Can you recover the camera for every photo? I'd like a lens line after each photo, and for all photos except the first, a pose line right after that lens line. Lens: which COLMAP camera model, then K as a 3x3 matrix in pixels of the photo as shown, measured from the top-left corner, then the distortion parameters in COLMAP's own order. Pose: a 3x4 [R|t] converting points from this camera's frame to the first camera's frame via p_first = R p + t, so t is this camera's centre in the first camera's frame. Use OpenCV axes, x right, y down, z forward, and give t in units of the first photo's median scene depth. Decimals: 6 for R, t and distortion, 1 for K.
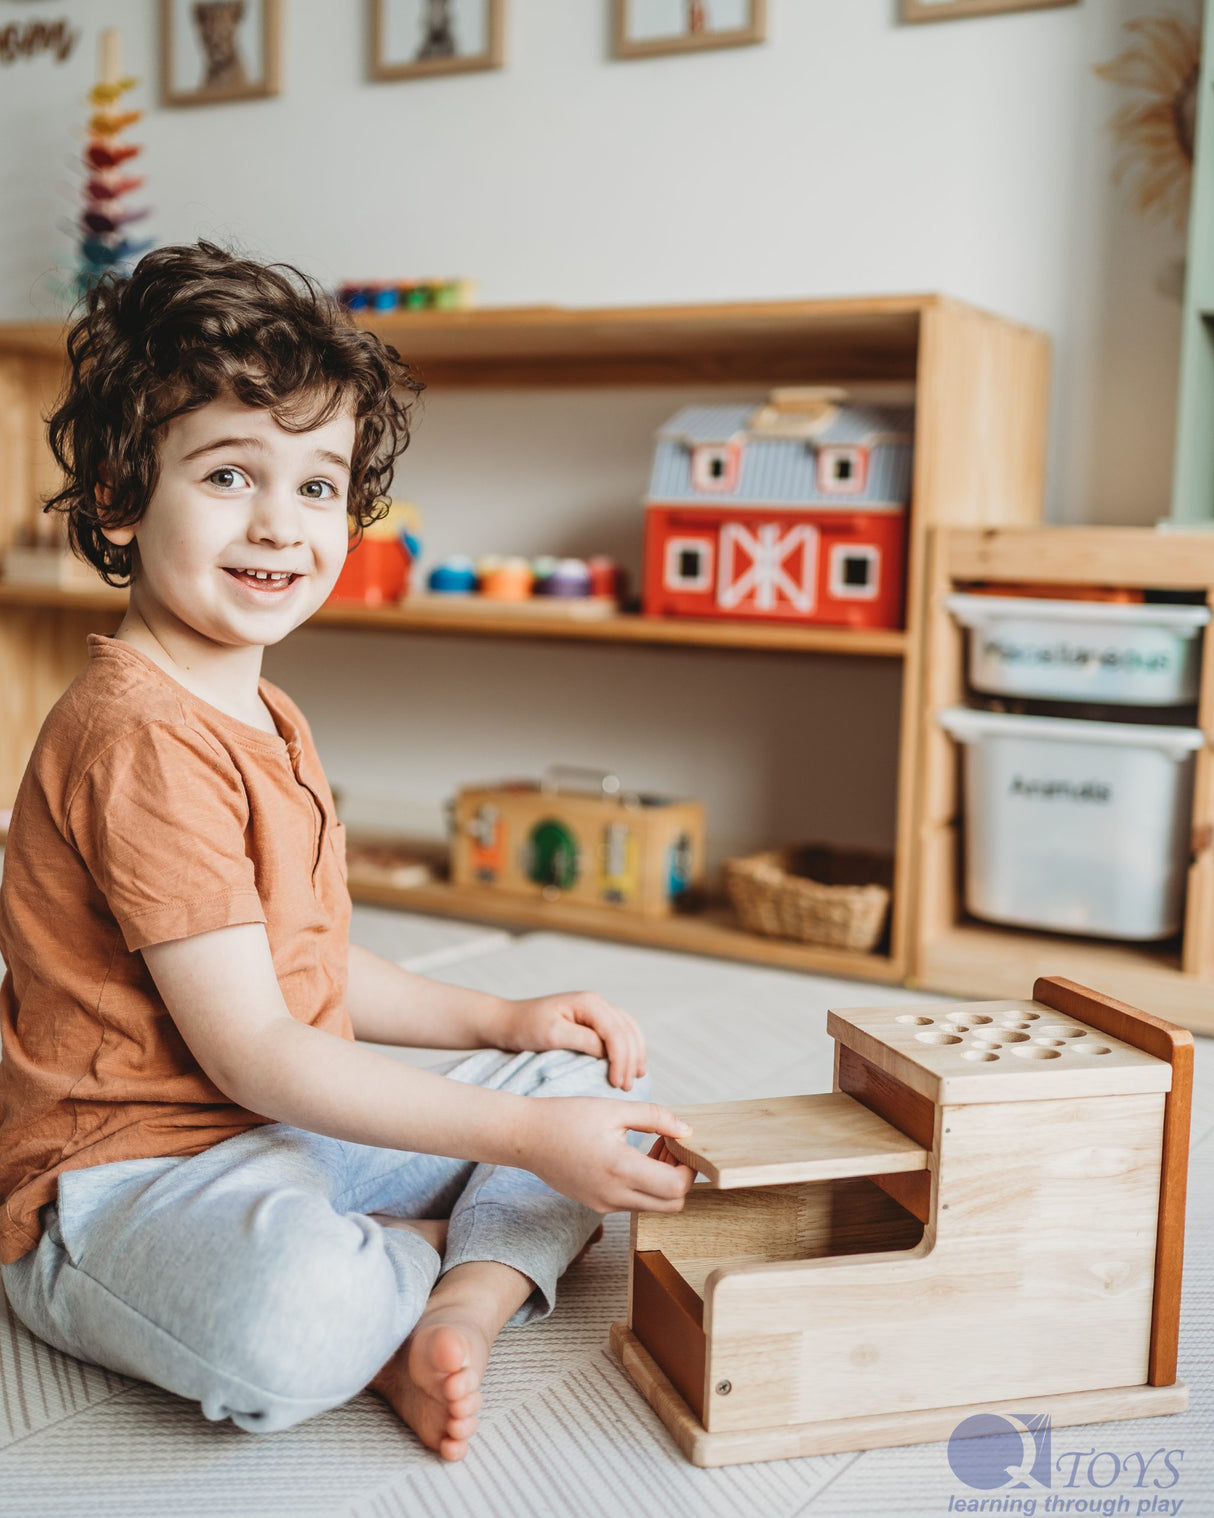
lens RADIAL K [[2030.3, 0, 607.0], [0, 2030.3, 759.0], [0, 0, 1]] dist [0.014998, 0.035385]
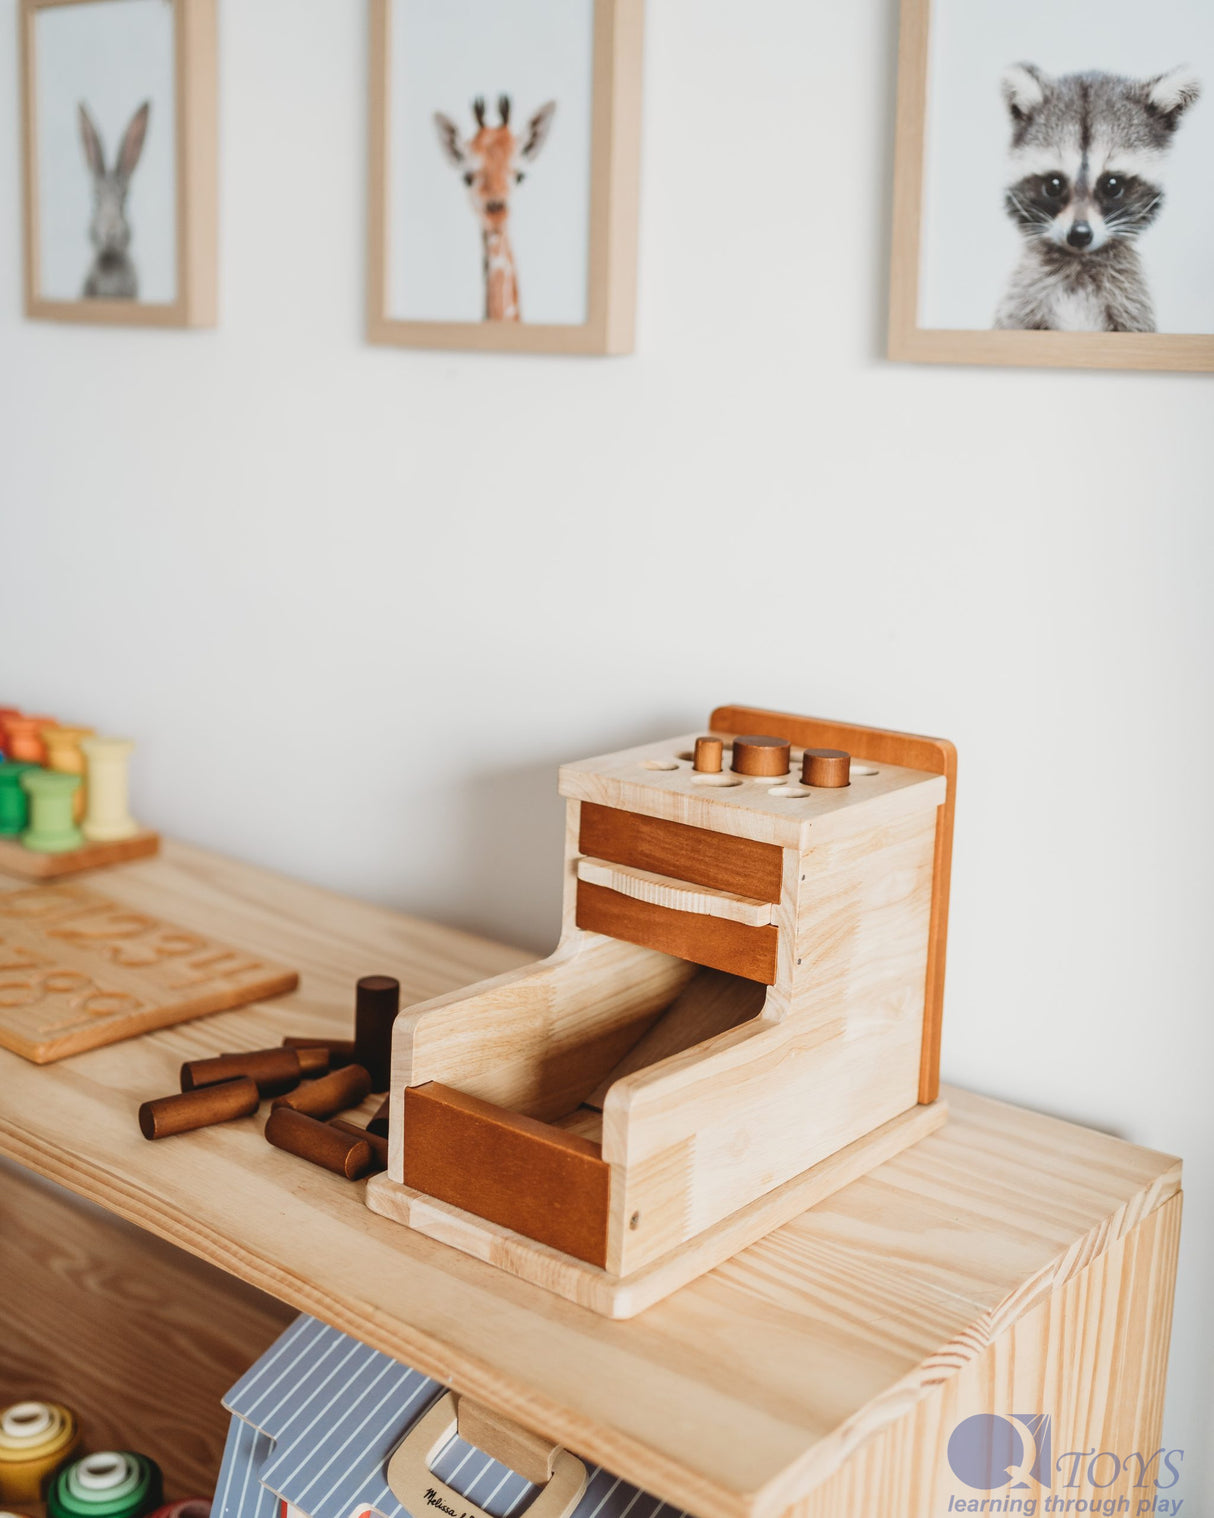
lens RADIAL K [[1909.8, 0, 610.6], [0, 1909.8, 686.3], [0, 0, 1]] dist [0.035459, 0.038564]
pose [[0.820405, -0.099091, 0.563131, -0.323713], [0.050480, 0.993575, 0.101292, 0.009270], [-0.569550, -0.054673, 0.820136, 0.324273]]
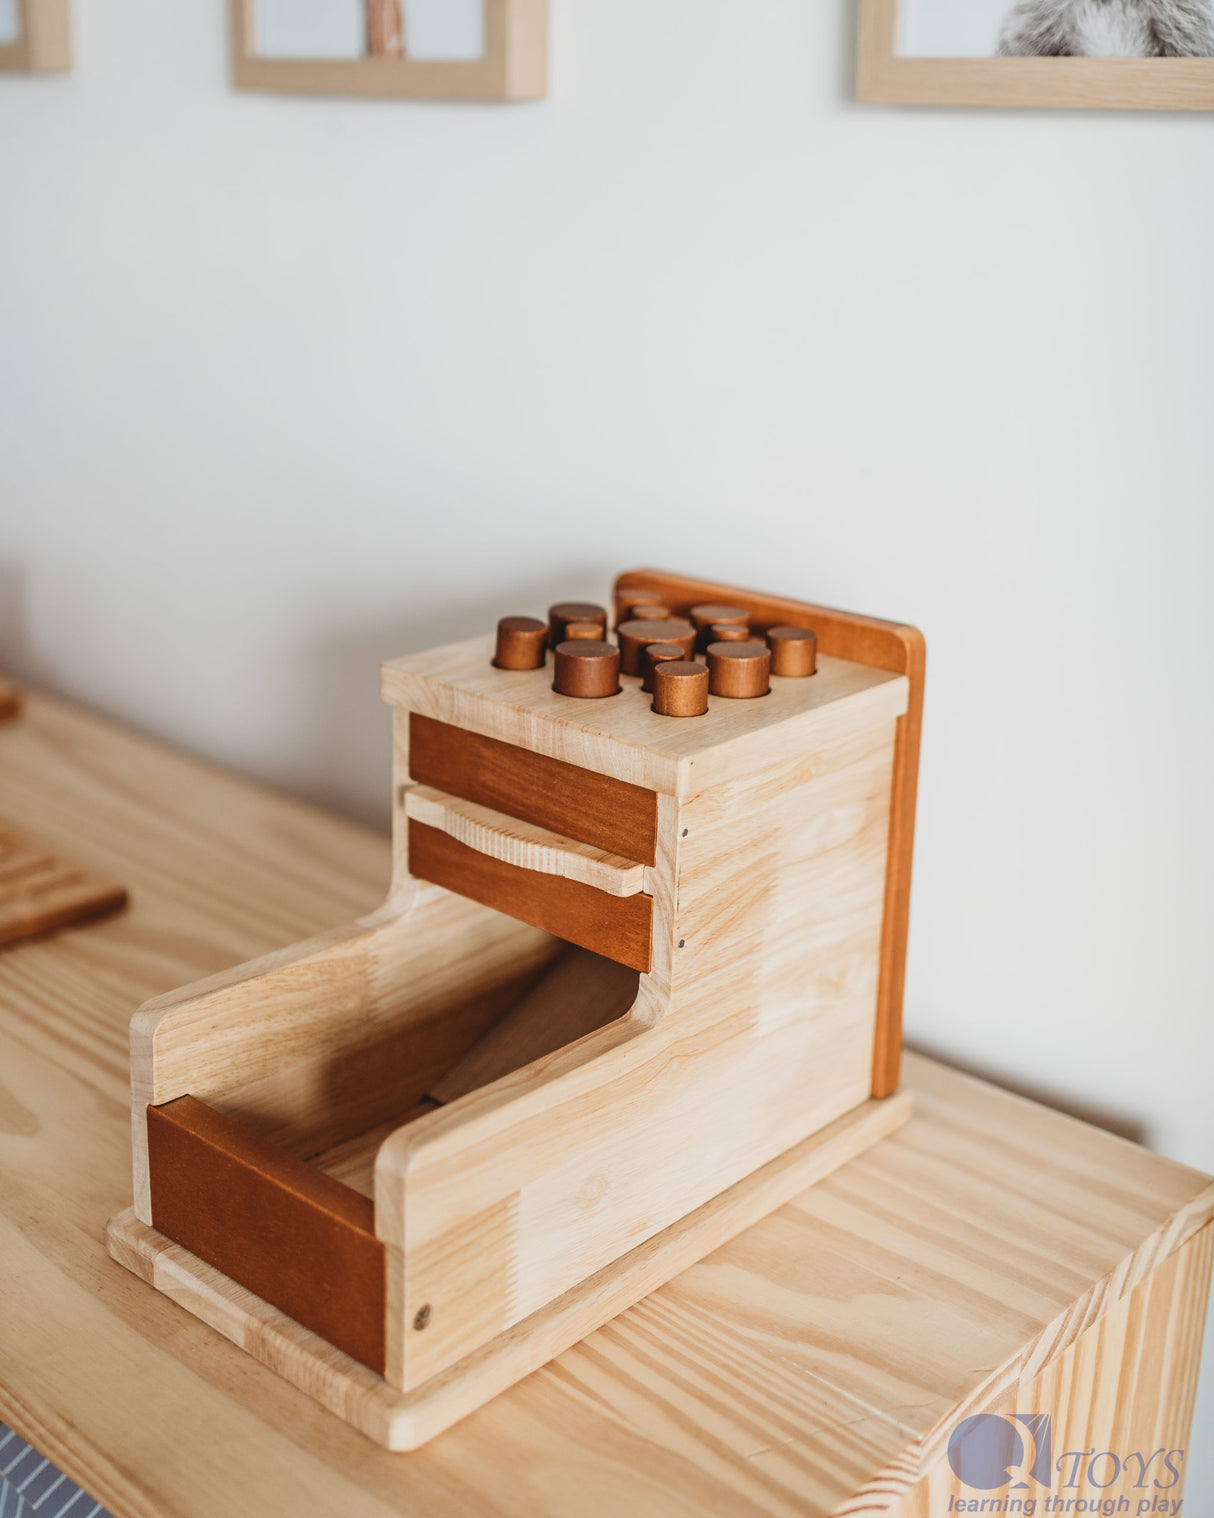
lens RADIAL K [[1948.9, 0, 605.4], [0, 1948.9, 657.8], [0, 0, 1]] dist [0.024616, 0.012787]
pose [[0.851615, -0.150093, 0.502219, -0.138175], [0.055644, 0.978599, 0.198109, 0.004181], [-0.521206, -0.140767, 0.841742, 0.443975]]
